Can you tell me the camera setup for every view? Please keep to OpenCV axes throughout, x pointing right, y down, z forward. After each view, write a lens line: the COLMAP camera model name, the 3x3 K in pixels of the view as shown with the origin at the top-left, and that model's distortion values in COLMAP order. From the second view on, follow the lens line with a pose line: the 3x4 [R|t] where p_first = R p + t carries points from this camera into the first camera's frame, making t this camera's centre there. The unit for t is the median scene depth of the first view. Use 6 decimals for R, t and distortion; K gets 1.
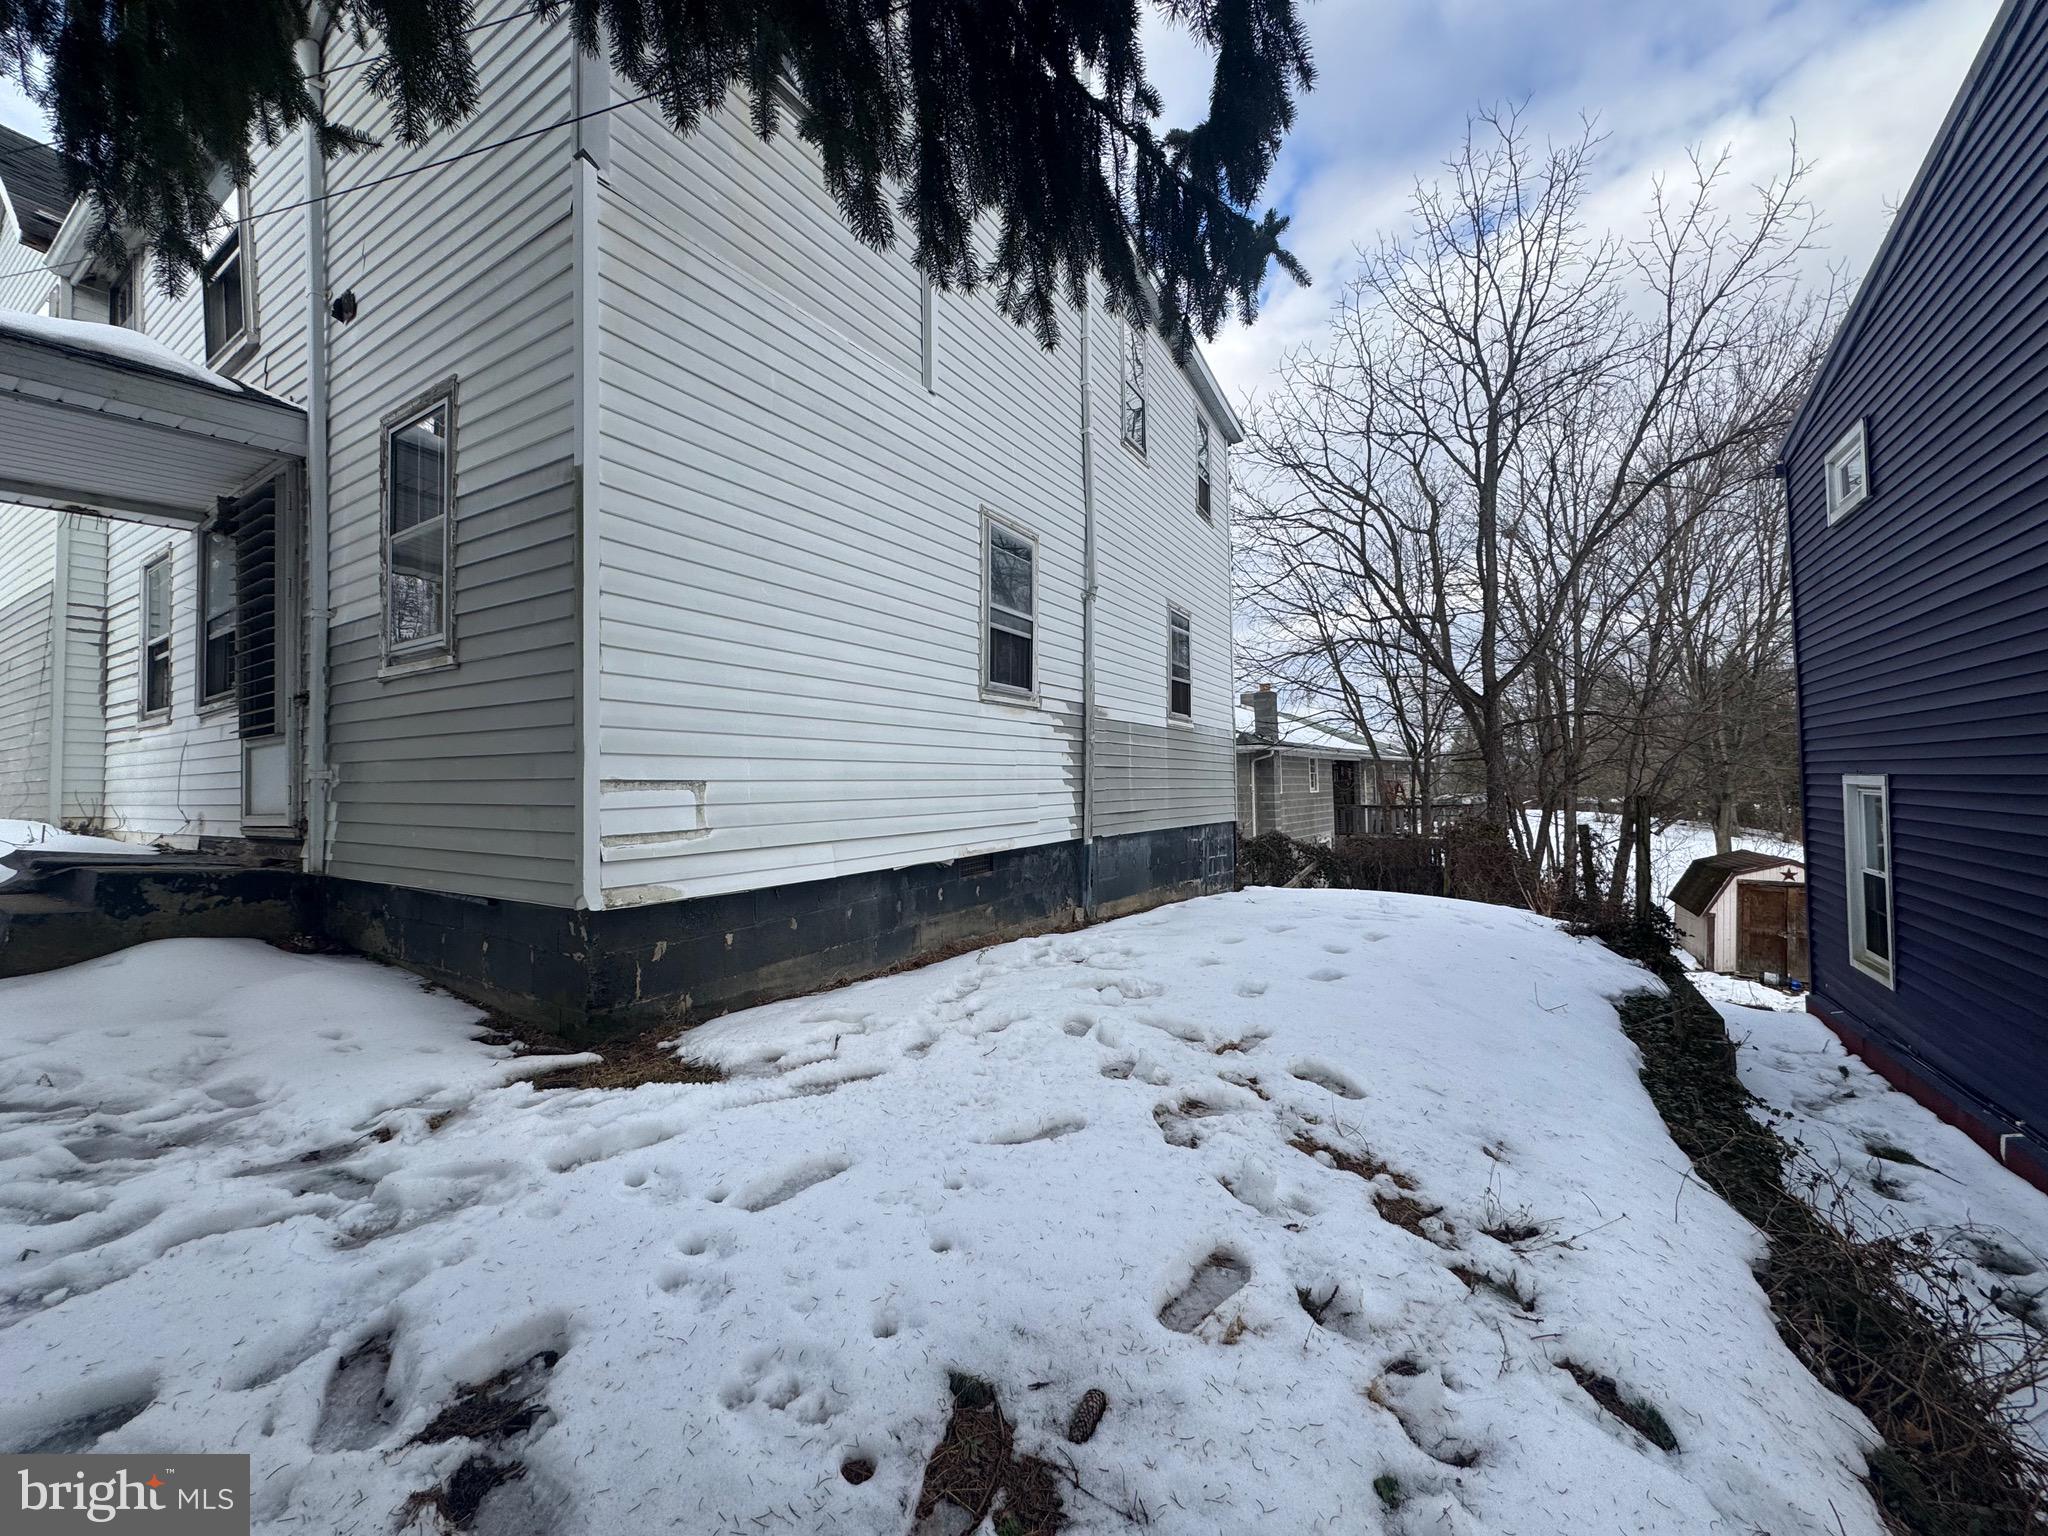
lens RADIAL K [[811.3, 0, 1021.7], [0, 811.3, 765.2], [0, 0, 1]] dist [-0.003986, 0.000536]
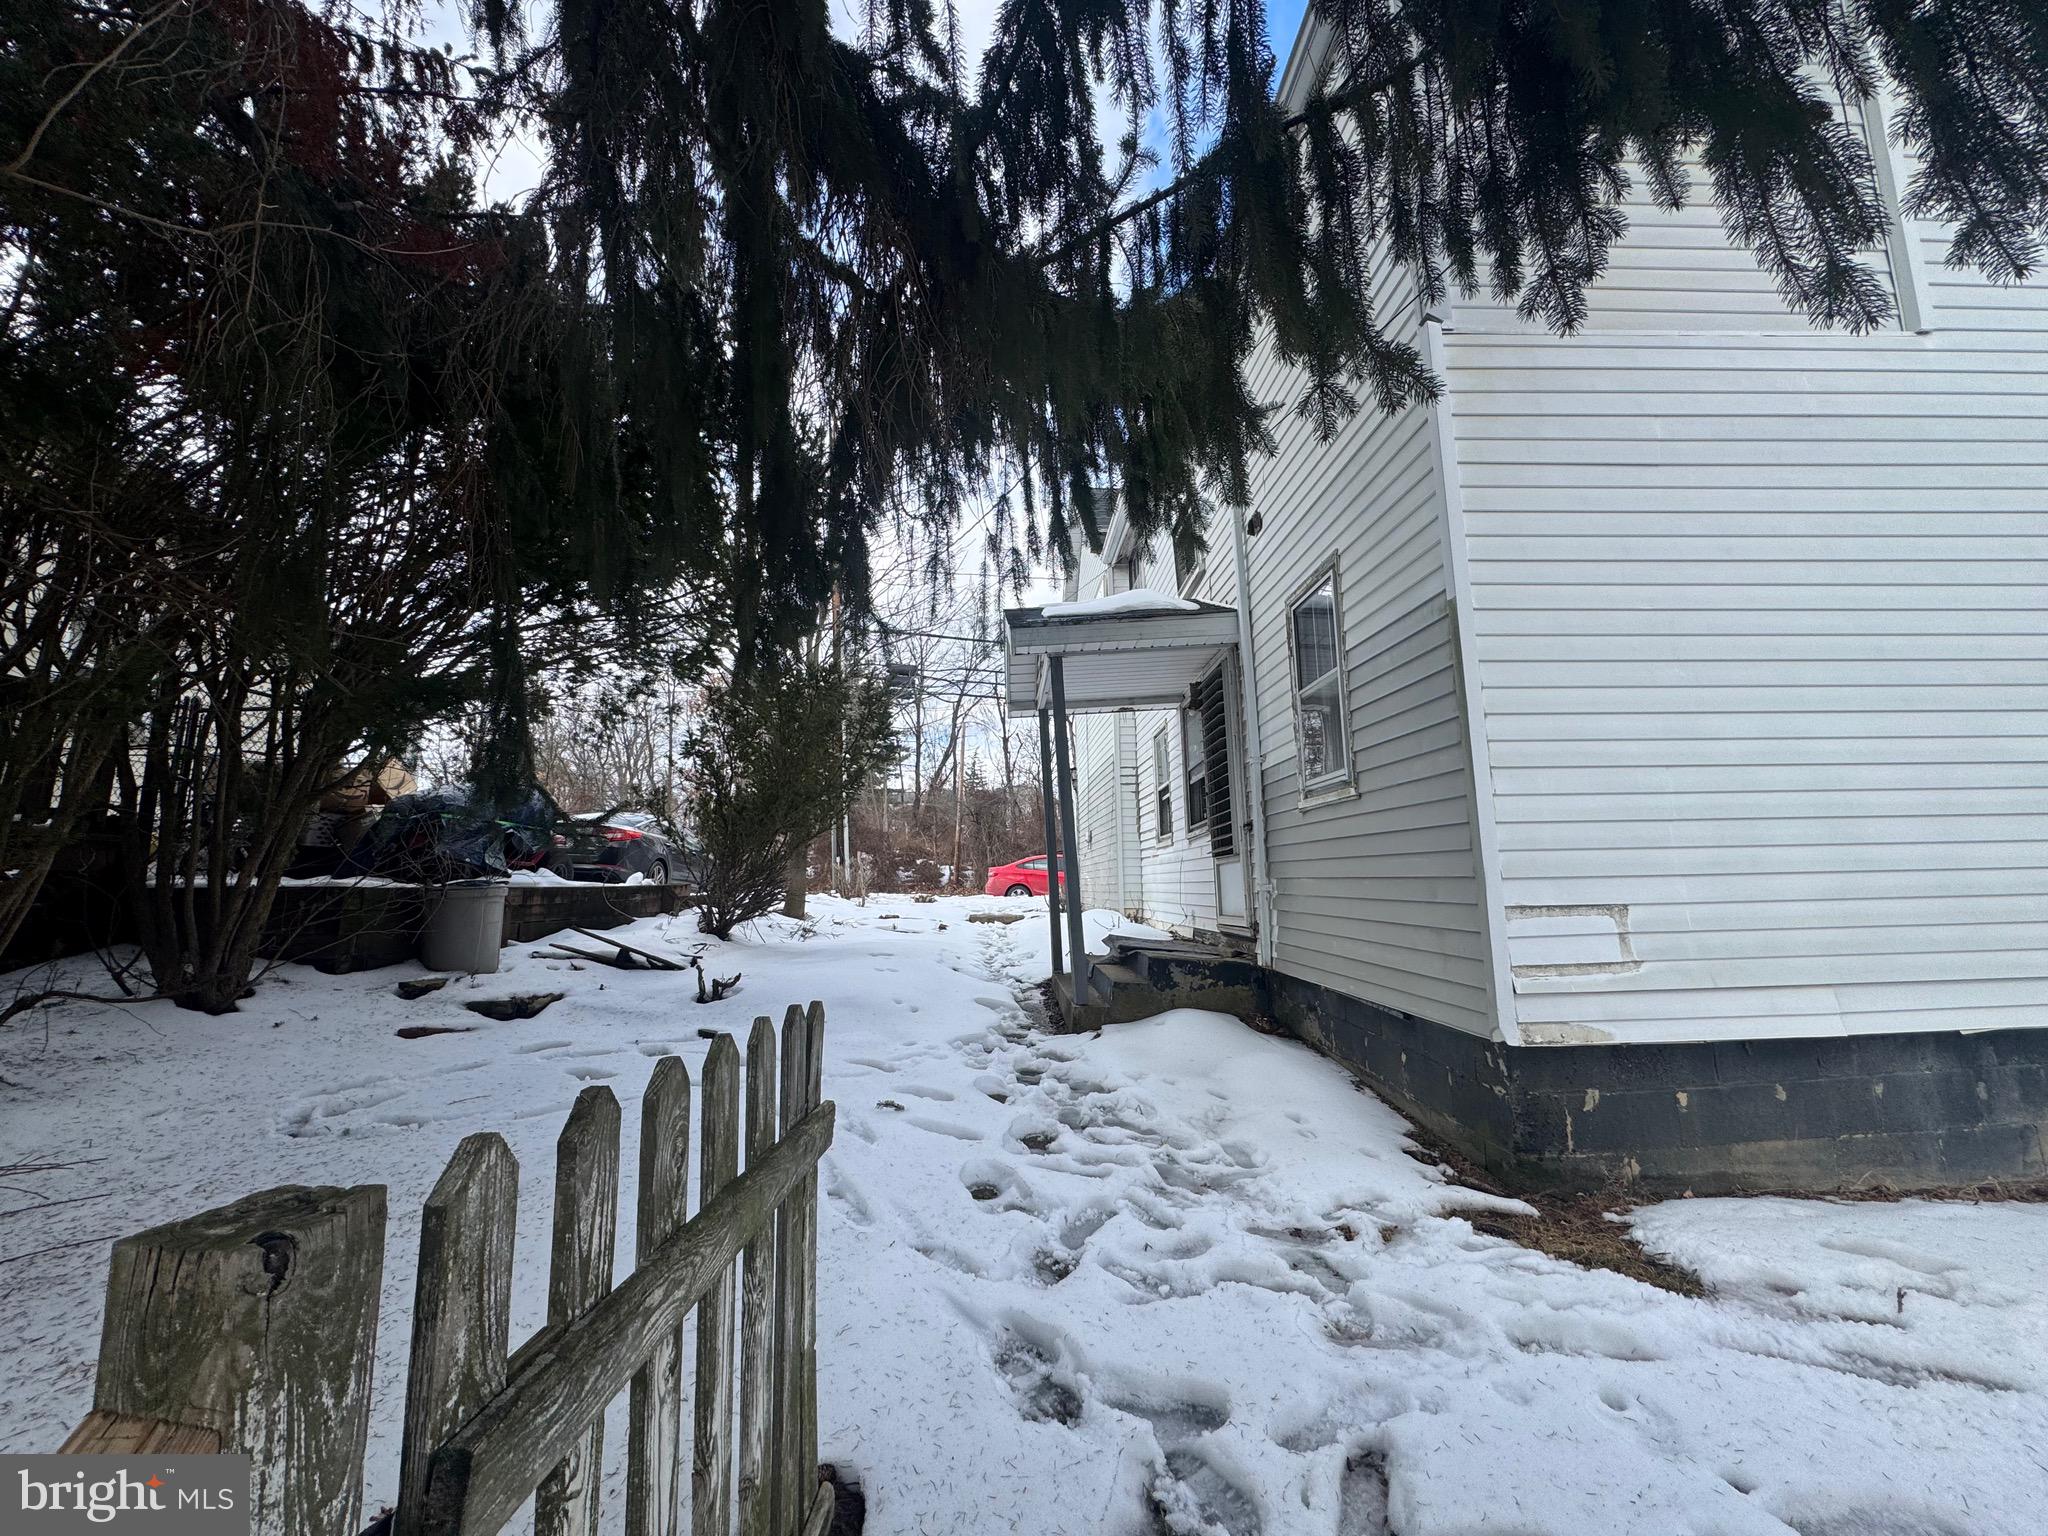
lens RADIAL K [[811.3, 0, 1026.8], [0, 811.3, 765.7], [0, 0, 1]] dist [-0.003986, 0.000536]
pose [[0.558107, -0.117366, -0.821427, -0.023181], [0.031752, 0.992242, -0.120199, -0.048806], [0.829161, 0.041002, 0.557503, -0.019728]]
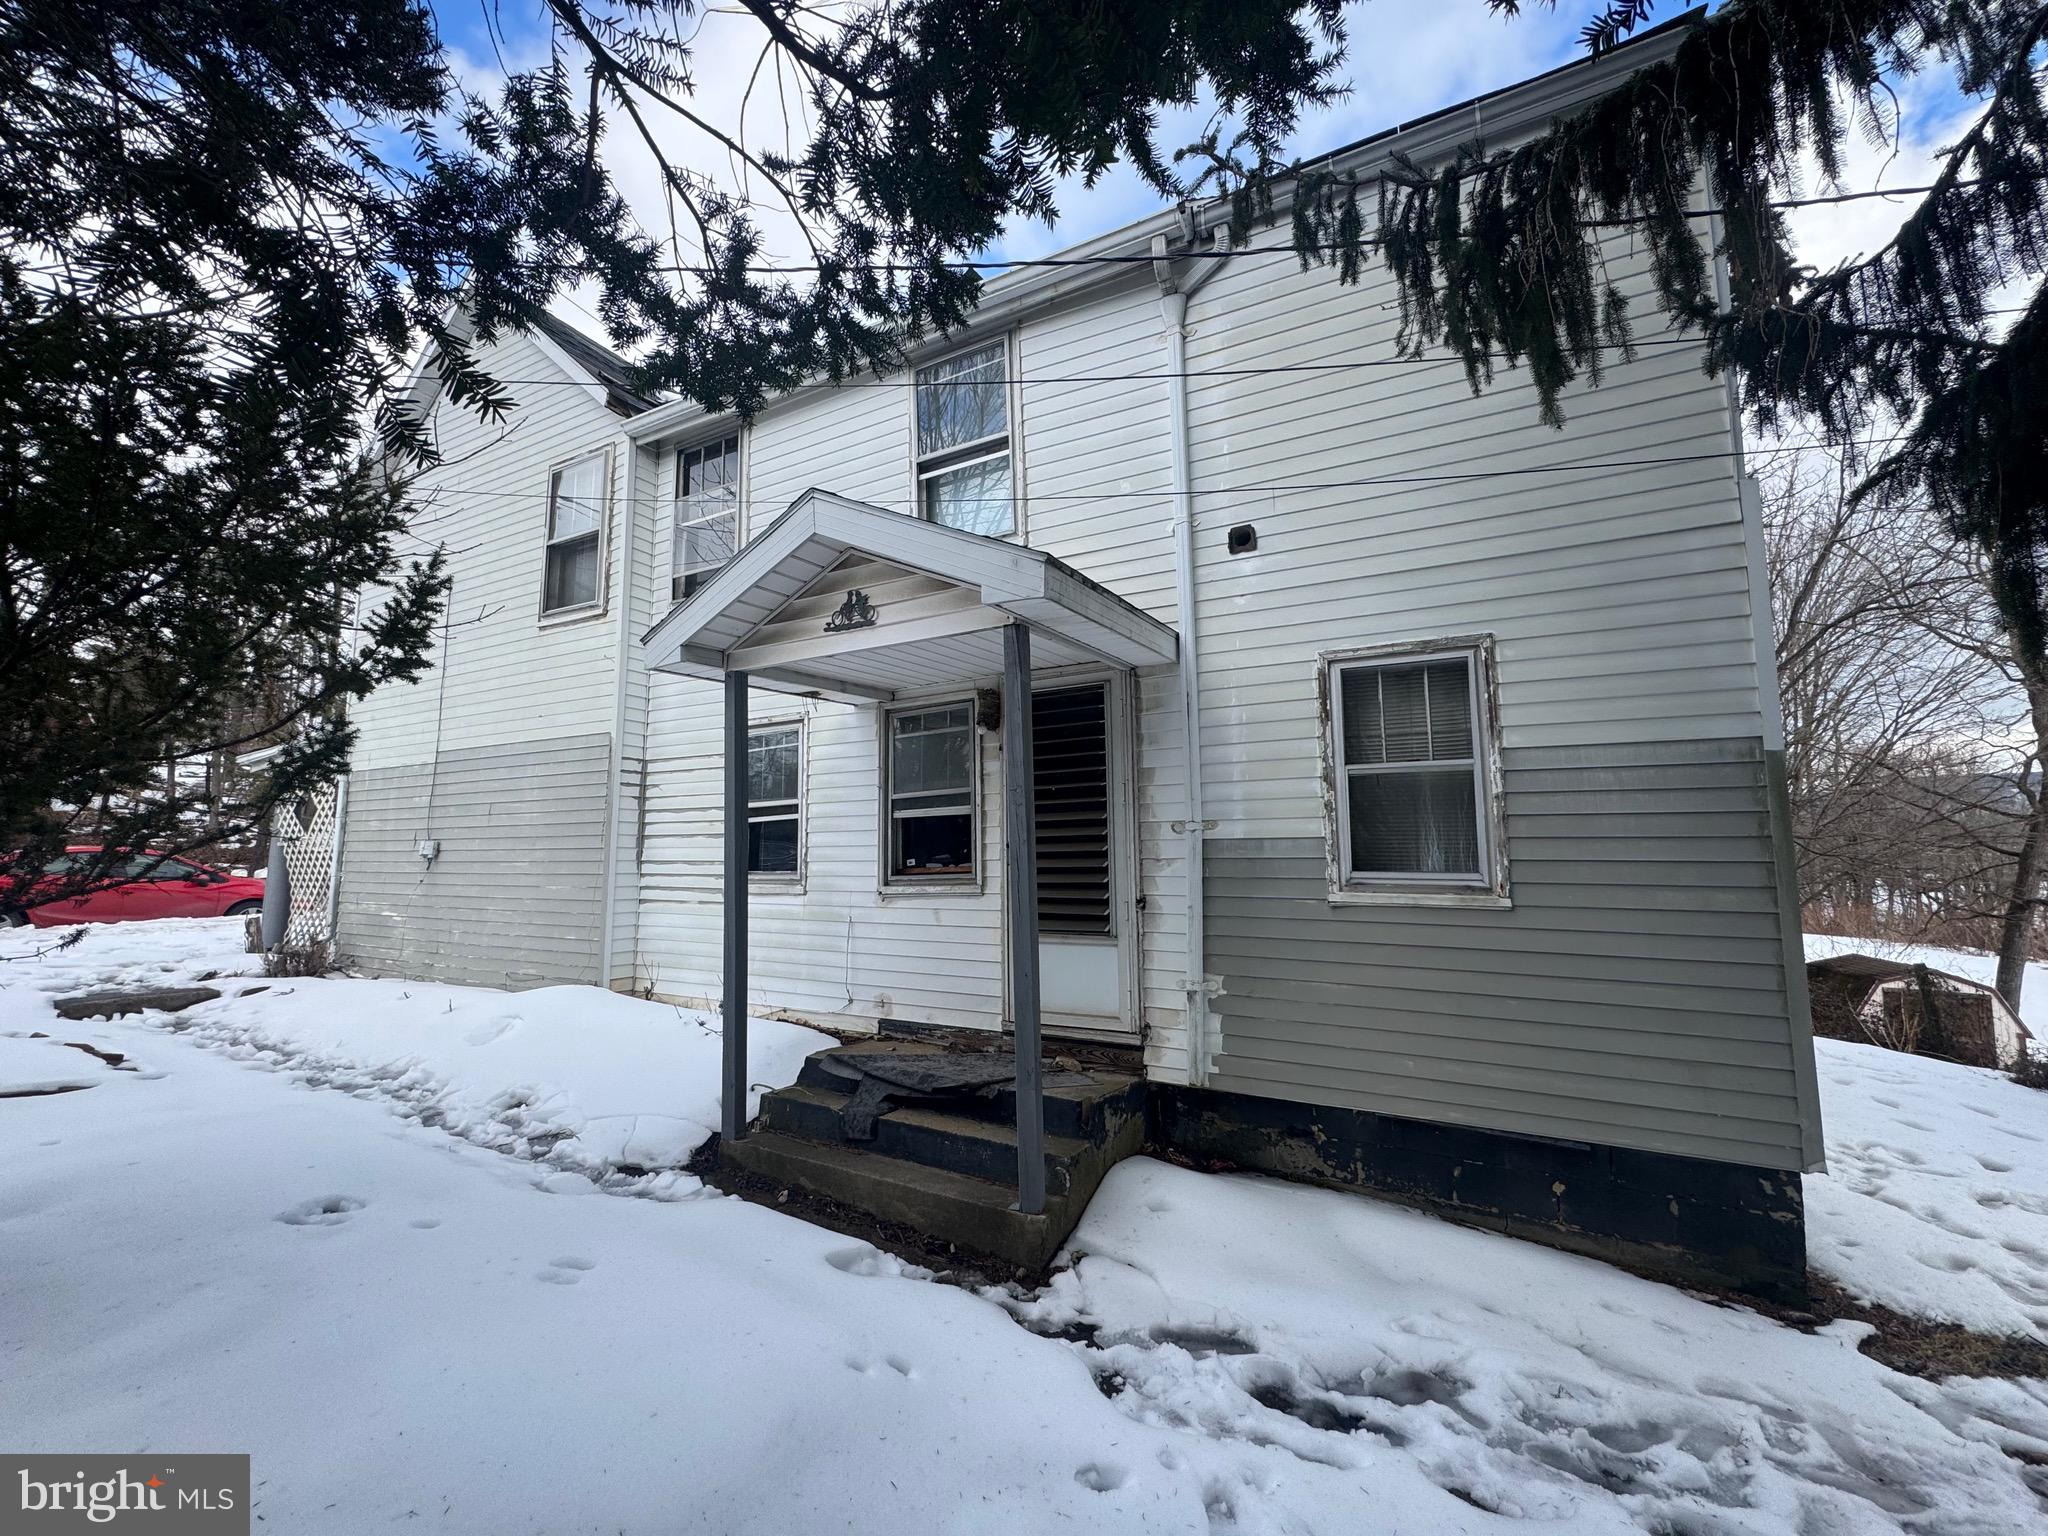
lens RADIAL K [[811.3, 0, 1020.5], [0, 811.3, 777.5], [0, 0, 1]] dist [-0.003986, 0.000536]
pose [[0.998586, 0.015675, 0.050801, -1.546807], [-0.012111, 0.997493, -0.069722, -0.235861], [-0.051766, 0.069008, 0.996272, -0.020585]]
